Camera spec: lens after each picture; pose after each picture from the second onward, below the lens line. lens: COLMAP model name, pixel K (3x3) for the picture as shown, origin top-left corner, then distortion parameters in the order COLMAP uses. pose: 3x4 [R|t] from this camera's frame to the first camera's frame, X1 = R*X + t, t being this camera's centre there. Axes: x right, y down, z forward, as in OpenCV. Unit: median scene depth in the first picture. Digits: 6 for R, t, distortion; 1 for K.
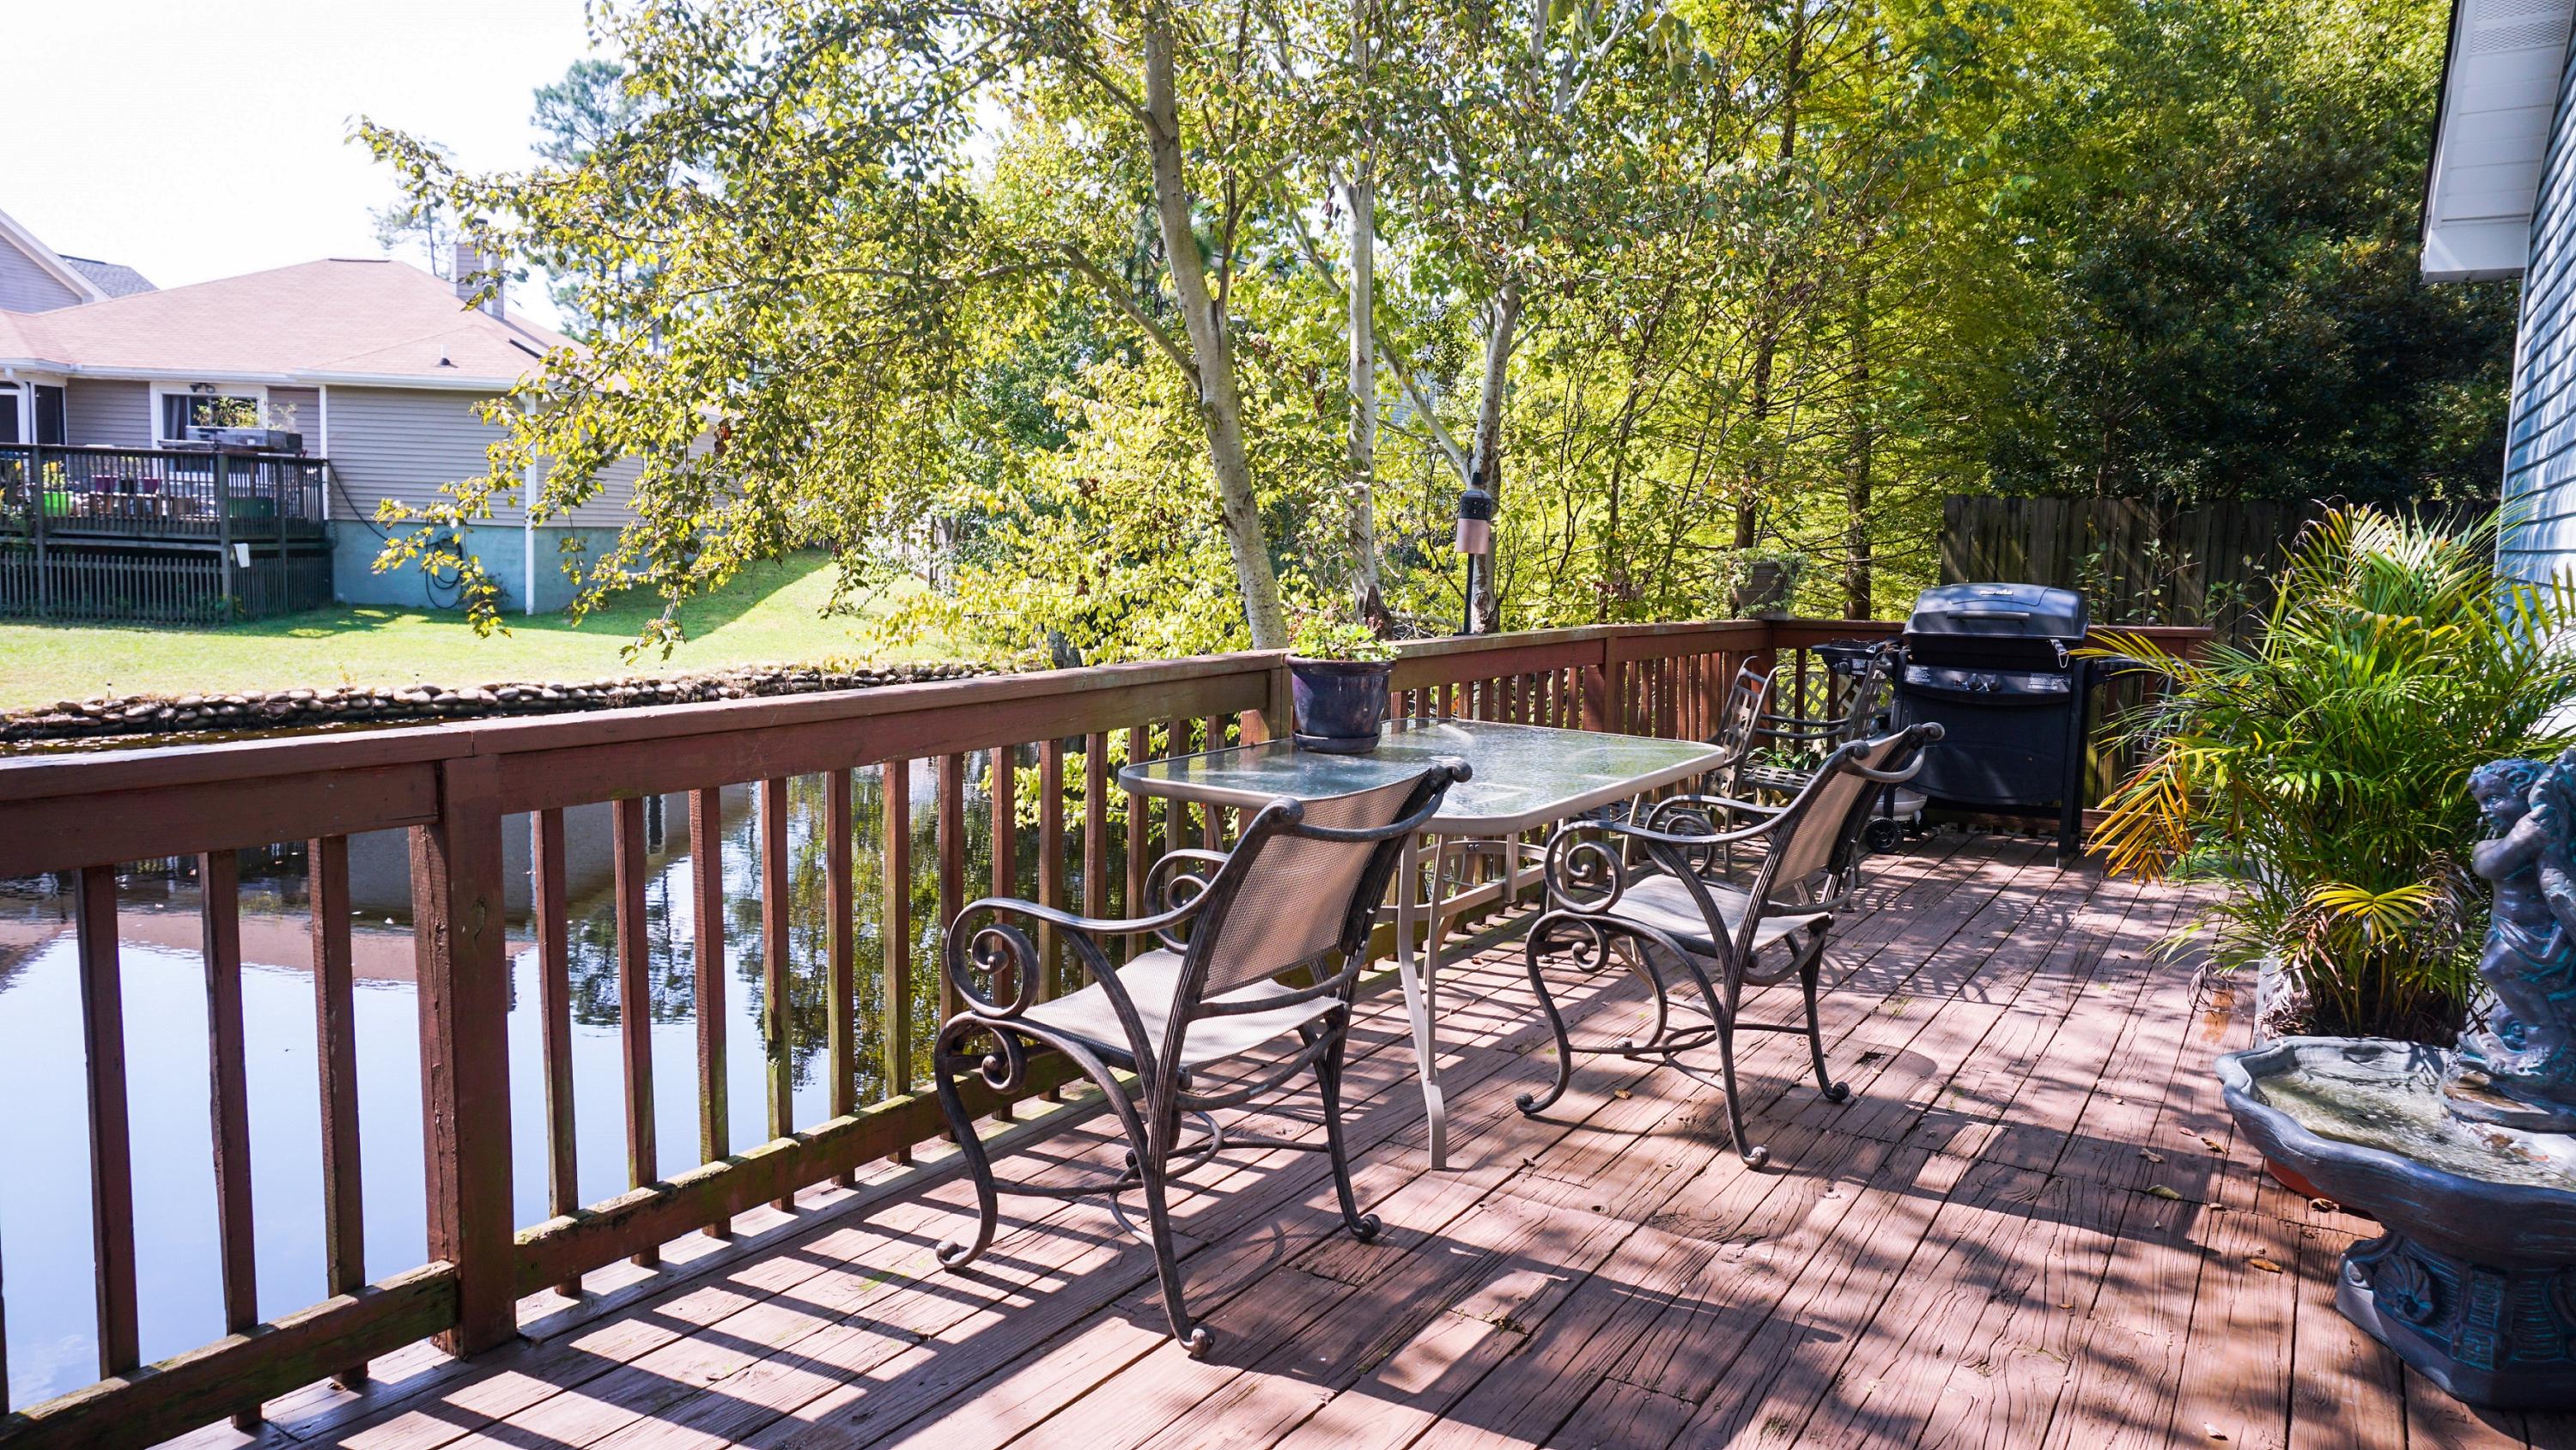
lens RADIAL K [[1710.9, 0, 1288.0], [0, 1710.9, 725.0], [0, 0, 1]] dist [-0.003346, 0.001709]
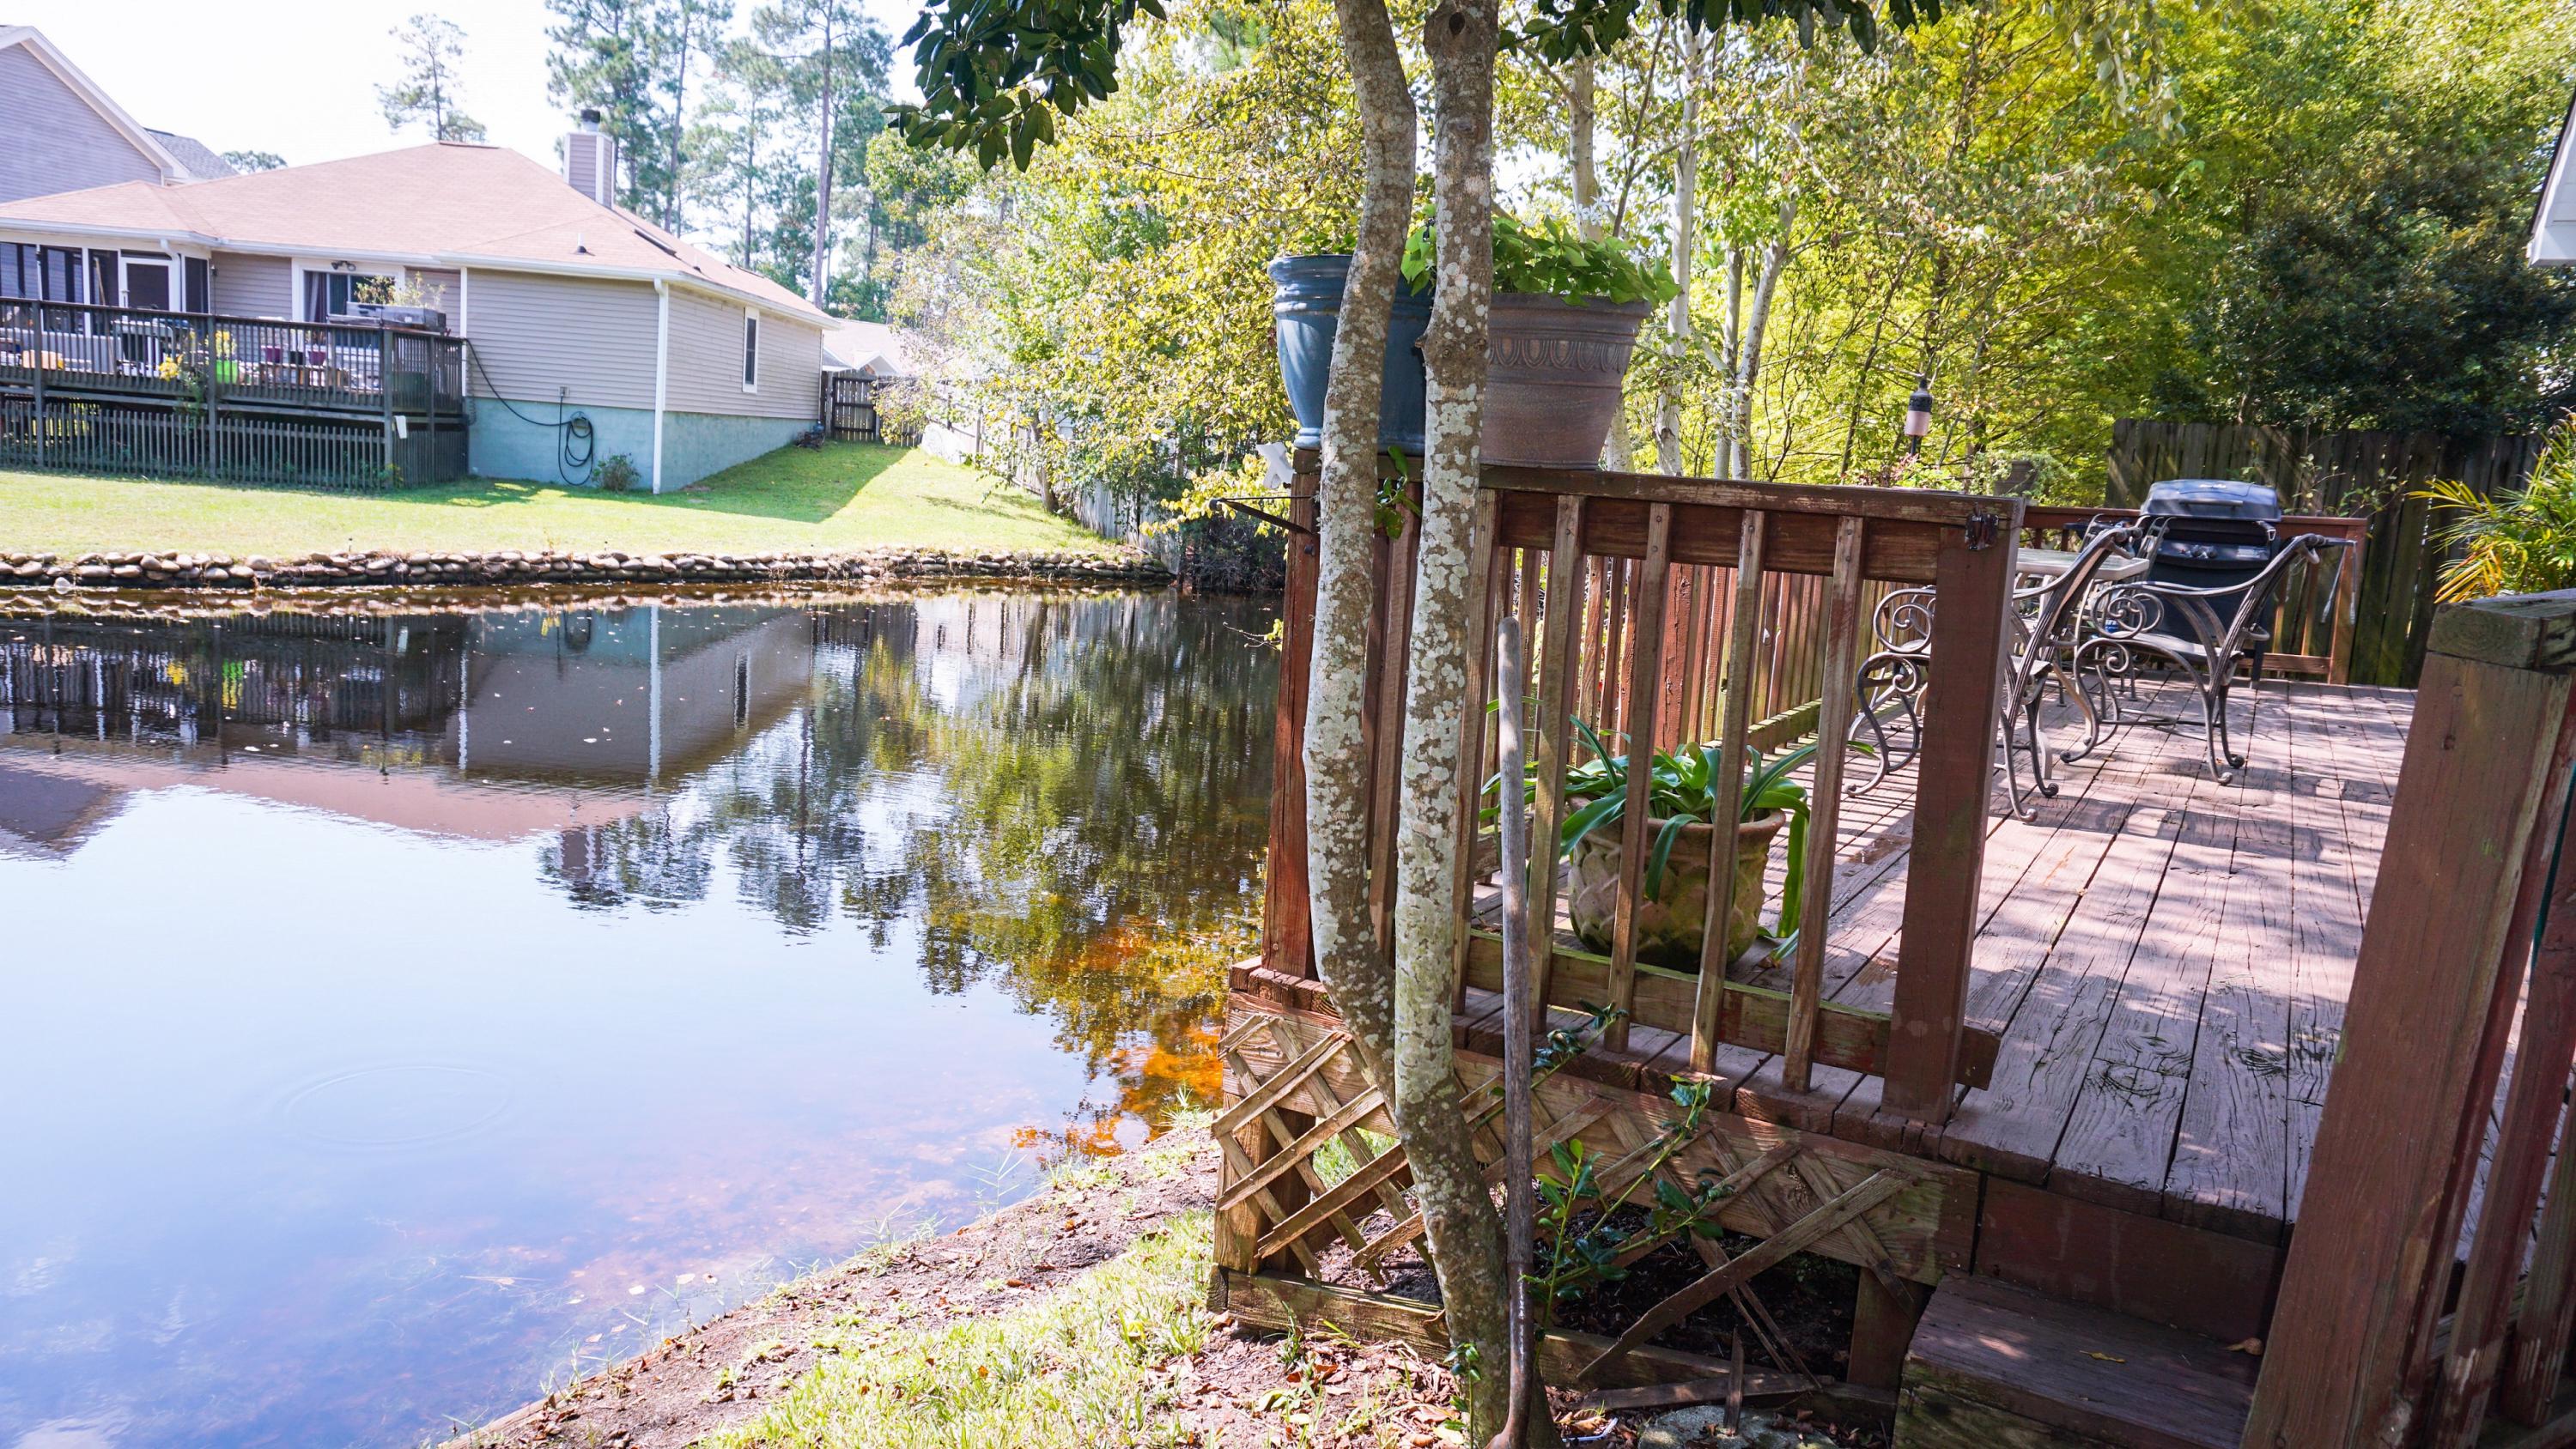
lens RADIAL K [[1710.8, 0, 1288.0], [0, 1710.8, 724.5], [0, 0, 1]] dist [-0.003346, 0.001709]
pose [[0.998974, 0.029960, 0.033962, -0.094077], [-0.031532, 0.998409, 0.046752, 0.018489], [-0.032507, -0.047775, 0.998329, -0.088331]]
